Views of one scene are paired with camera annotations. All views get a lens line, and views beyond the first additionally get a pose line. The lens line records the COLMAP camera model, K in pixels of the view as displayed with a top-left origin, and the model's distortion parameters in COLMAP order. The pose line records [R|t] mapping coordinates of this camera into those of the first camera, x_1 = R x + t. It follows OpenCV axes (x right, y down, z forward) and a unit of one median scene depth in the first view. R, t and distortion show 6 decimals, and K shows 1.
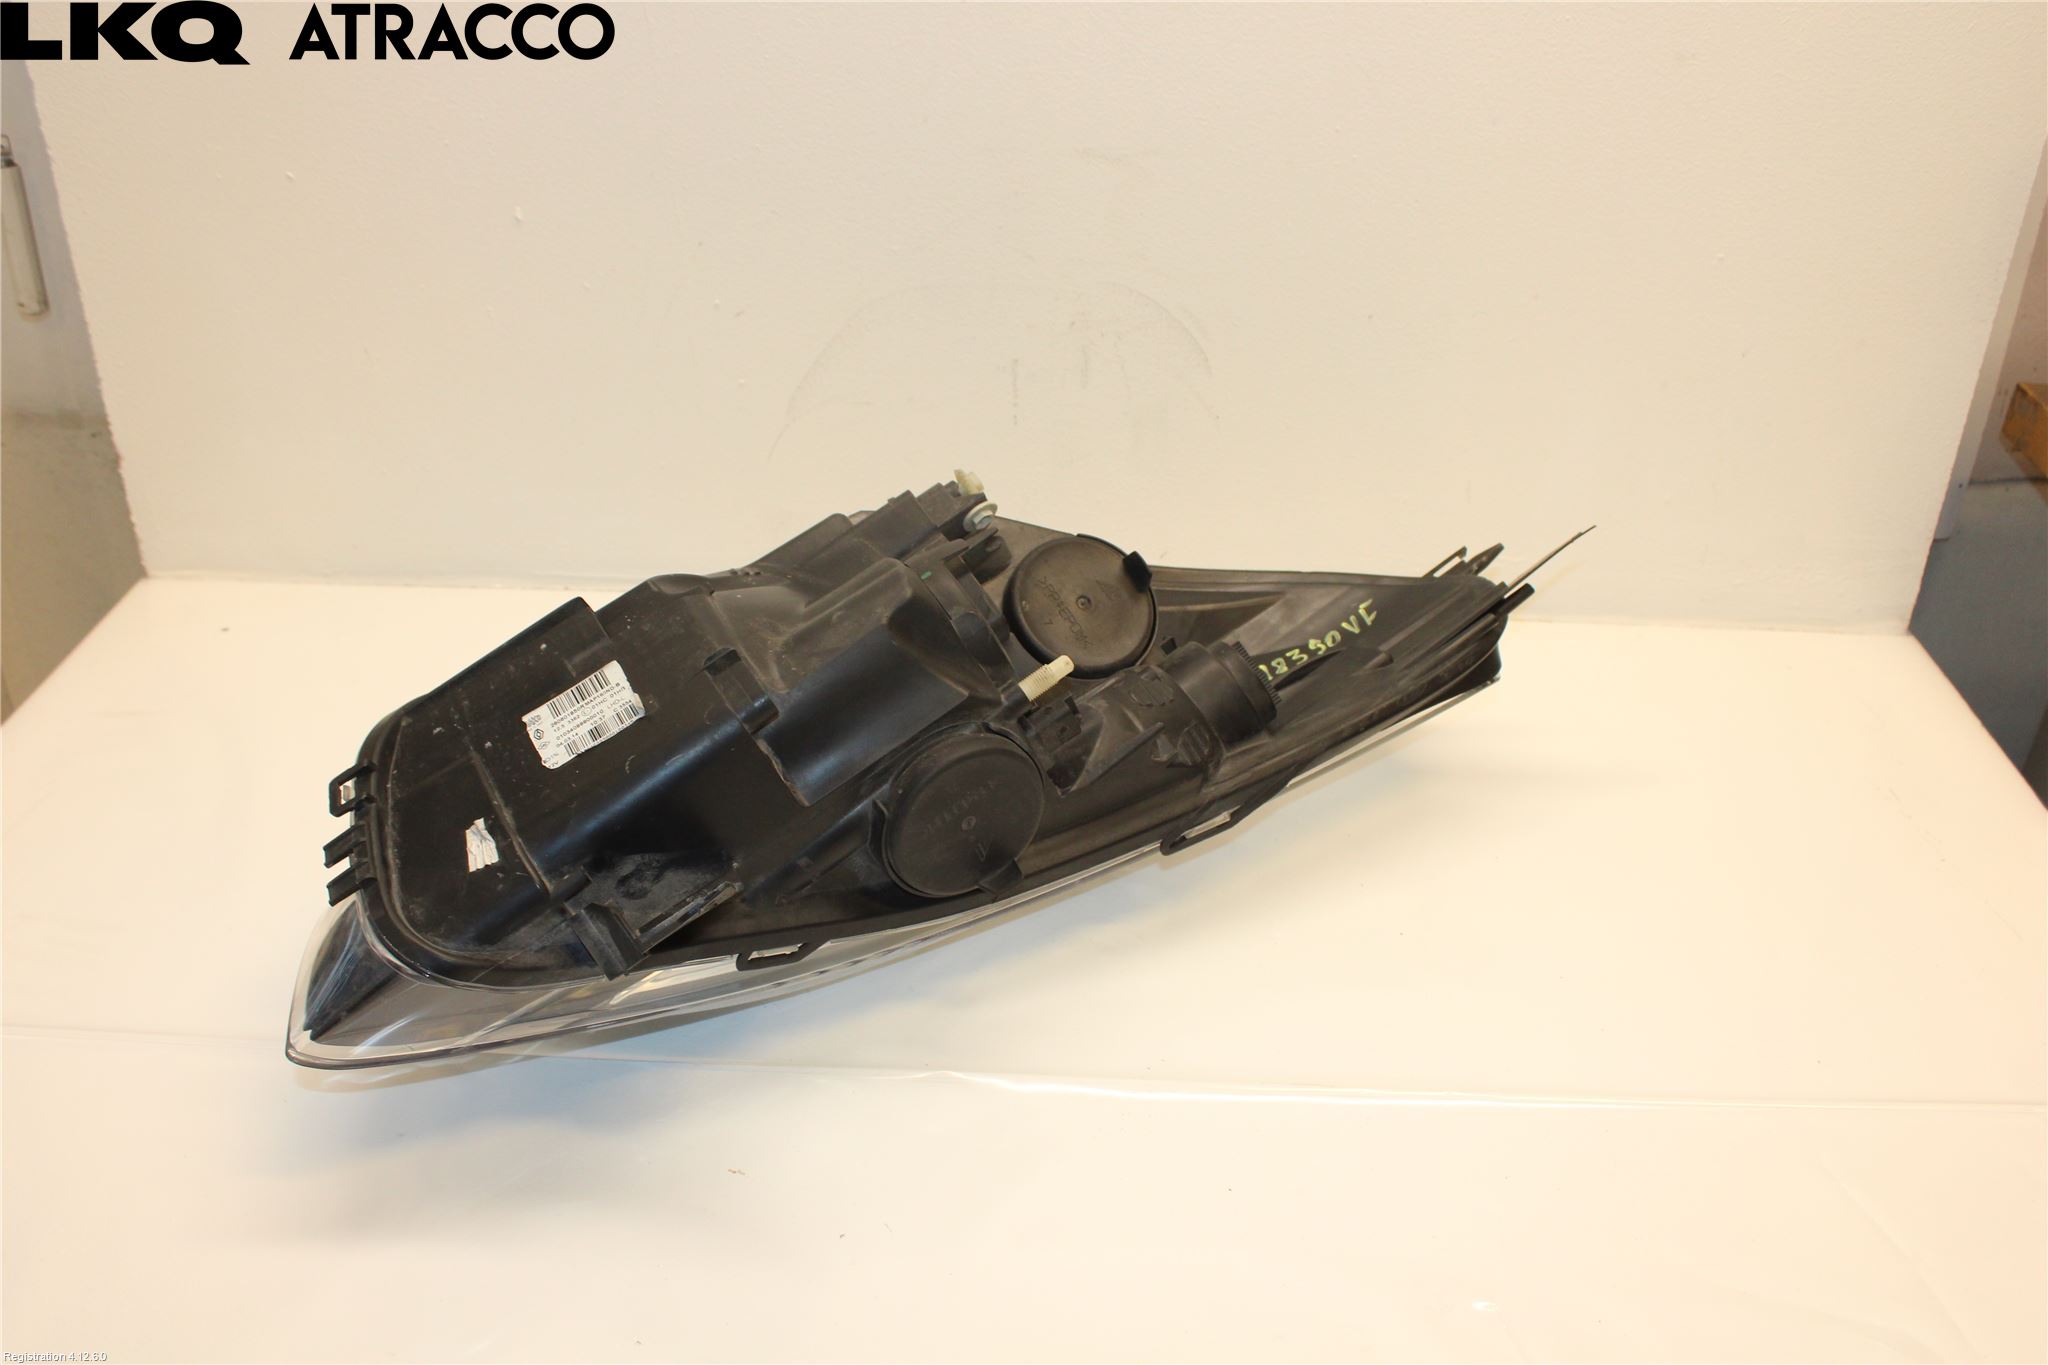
lens RADIAL K [[1803.9, 0, 1024.0], [0, 1803.9, 682.5], [0, 0, 1]] dist [-0.159777, 0.153341]
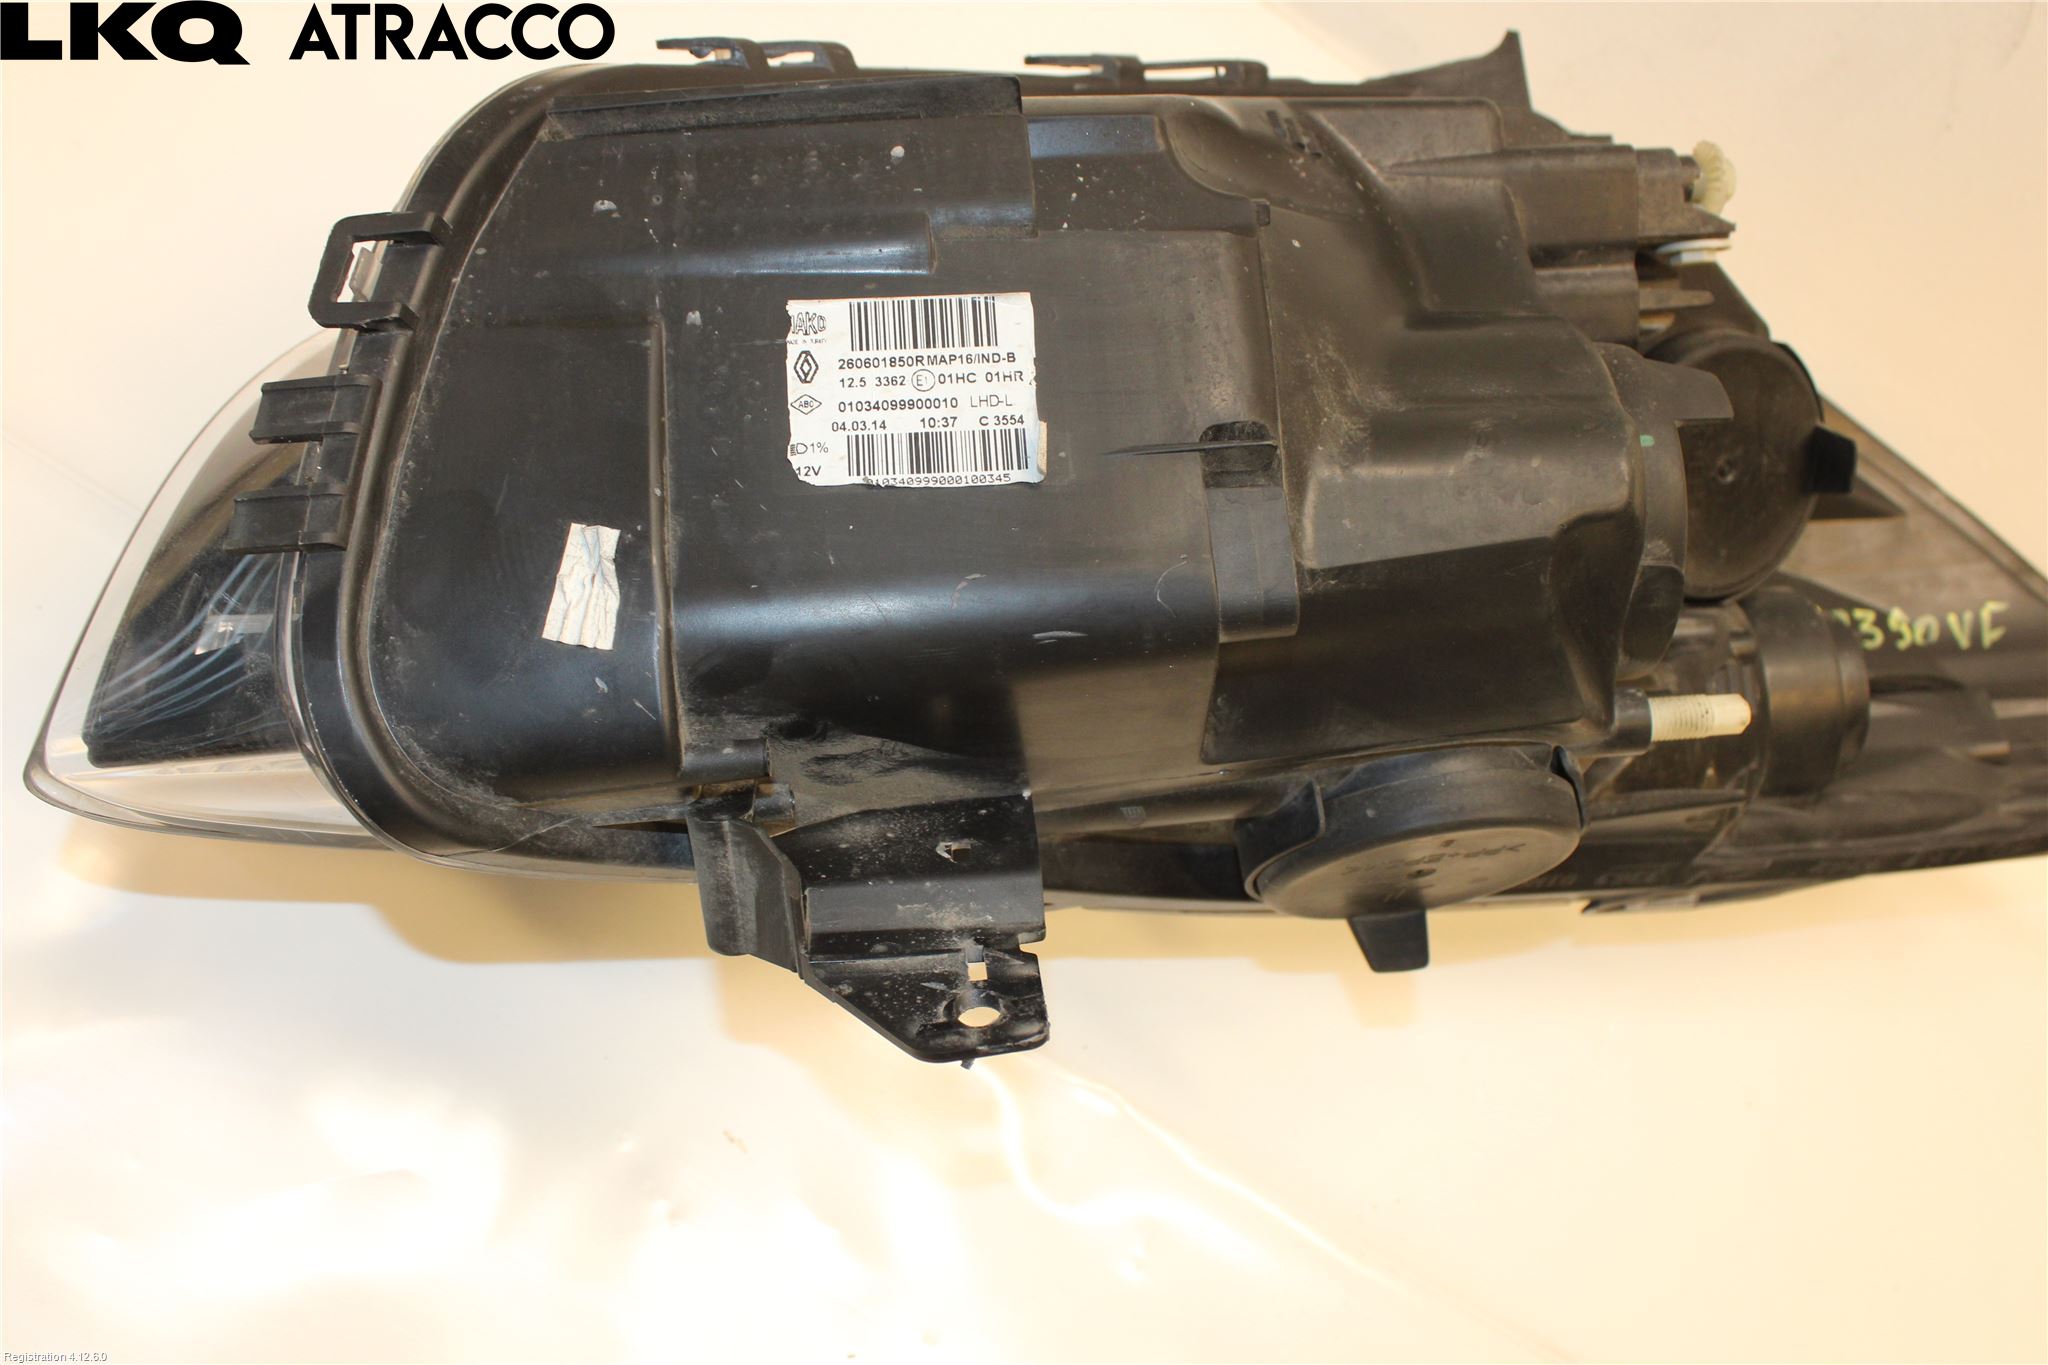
lens RADIAL K [[1803.9, 0, 1024.0], [0, 1803.9, 682.5], [0, 0, 1]] dist [-0.159777, 0.153341]
pose [[0.847538, 0.496191, 0.188343, -0.273907], [-0.527172, 0.746009, 0.406892, -0.125621], [0.061391, -0.444145, 0.893849, 0.570294]]
